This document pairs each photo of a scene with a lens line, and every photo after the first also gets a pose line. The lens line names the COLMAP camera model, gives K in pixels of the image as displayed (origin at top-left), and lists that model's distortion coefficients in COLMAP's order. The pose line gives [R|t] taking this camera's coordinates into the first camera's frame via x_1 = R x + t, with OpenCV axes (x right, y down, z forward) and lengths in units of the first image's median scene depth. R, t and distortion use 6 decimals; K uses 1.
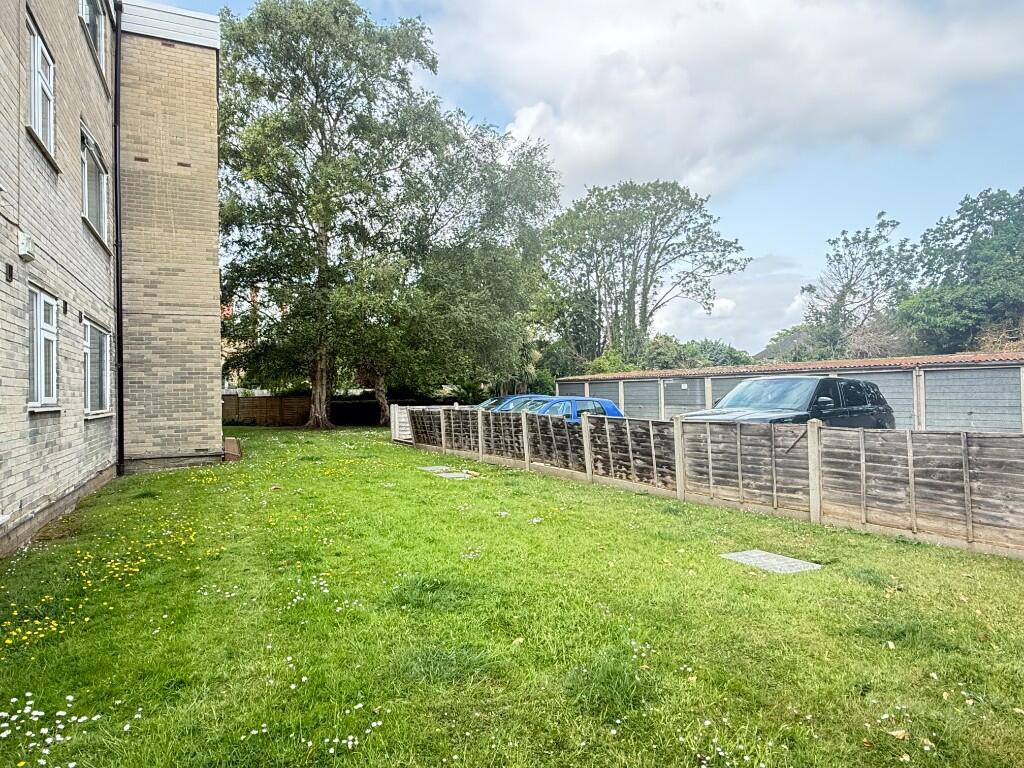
lens RADIAL K [[626.1, 0, 510.6], [0, 626.1, 384.7], [0, 0, 1]] dist [-0.006055, -0.000265]
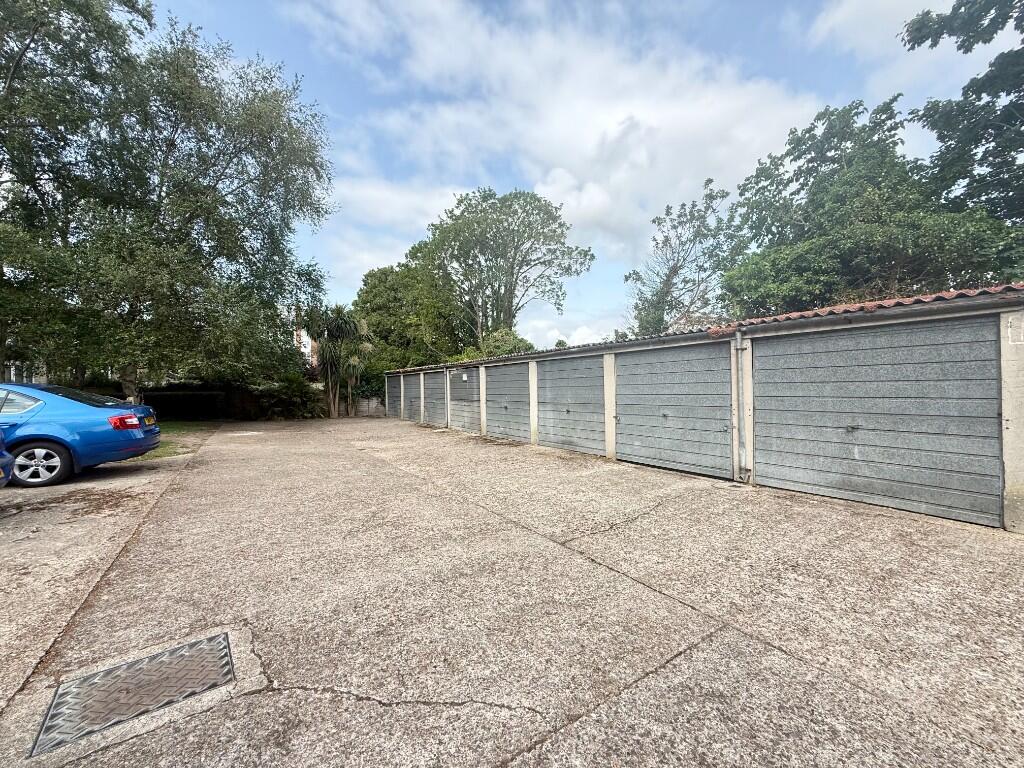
lens RADIAL K [[409.3, 0, 512.9], [0, 409.3, 385.7], [0, 0, 1]] dist [0.000389, -0.000069]
pose [[0.998748, 0.005890, 0.049667, 0.309600], [-0.006231, 0.999958, 0.006702, 0.009432], [-0.049626, -0.007003, 0.998743, 0.463939]]
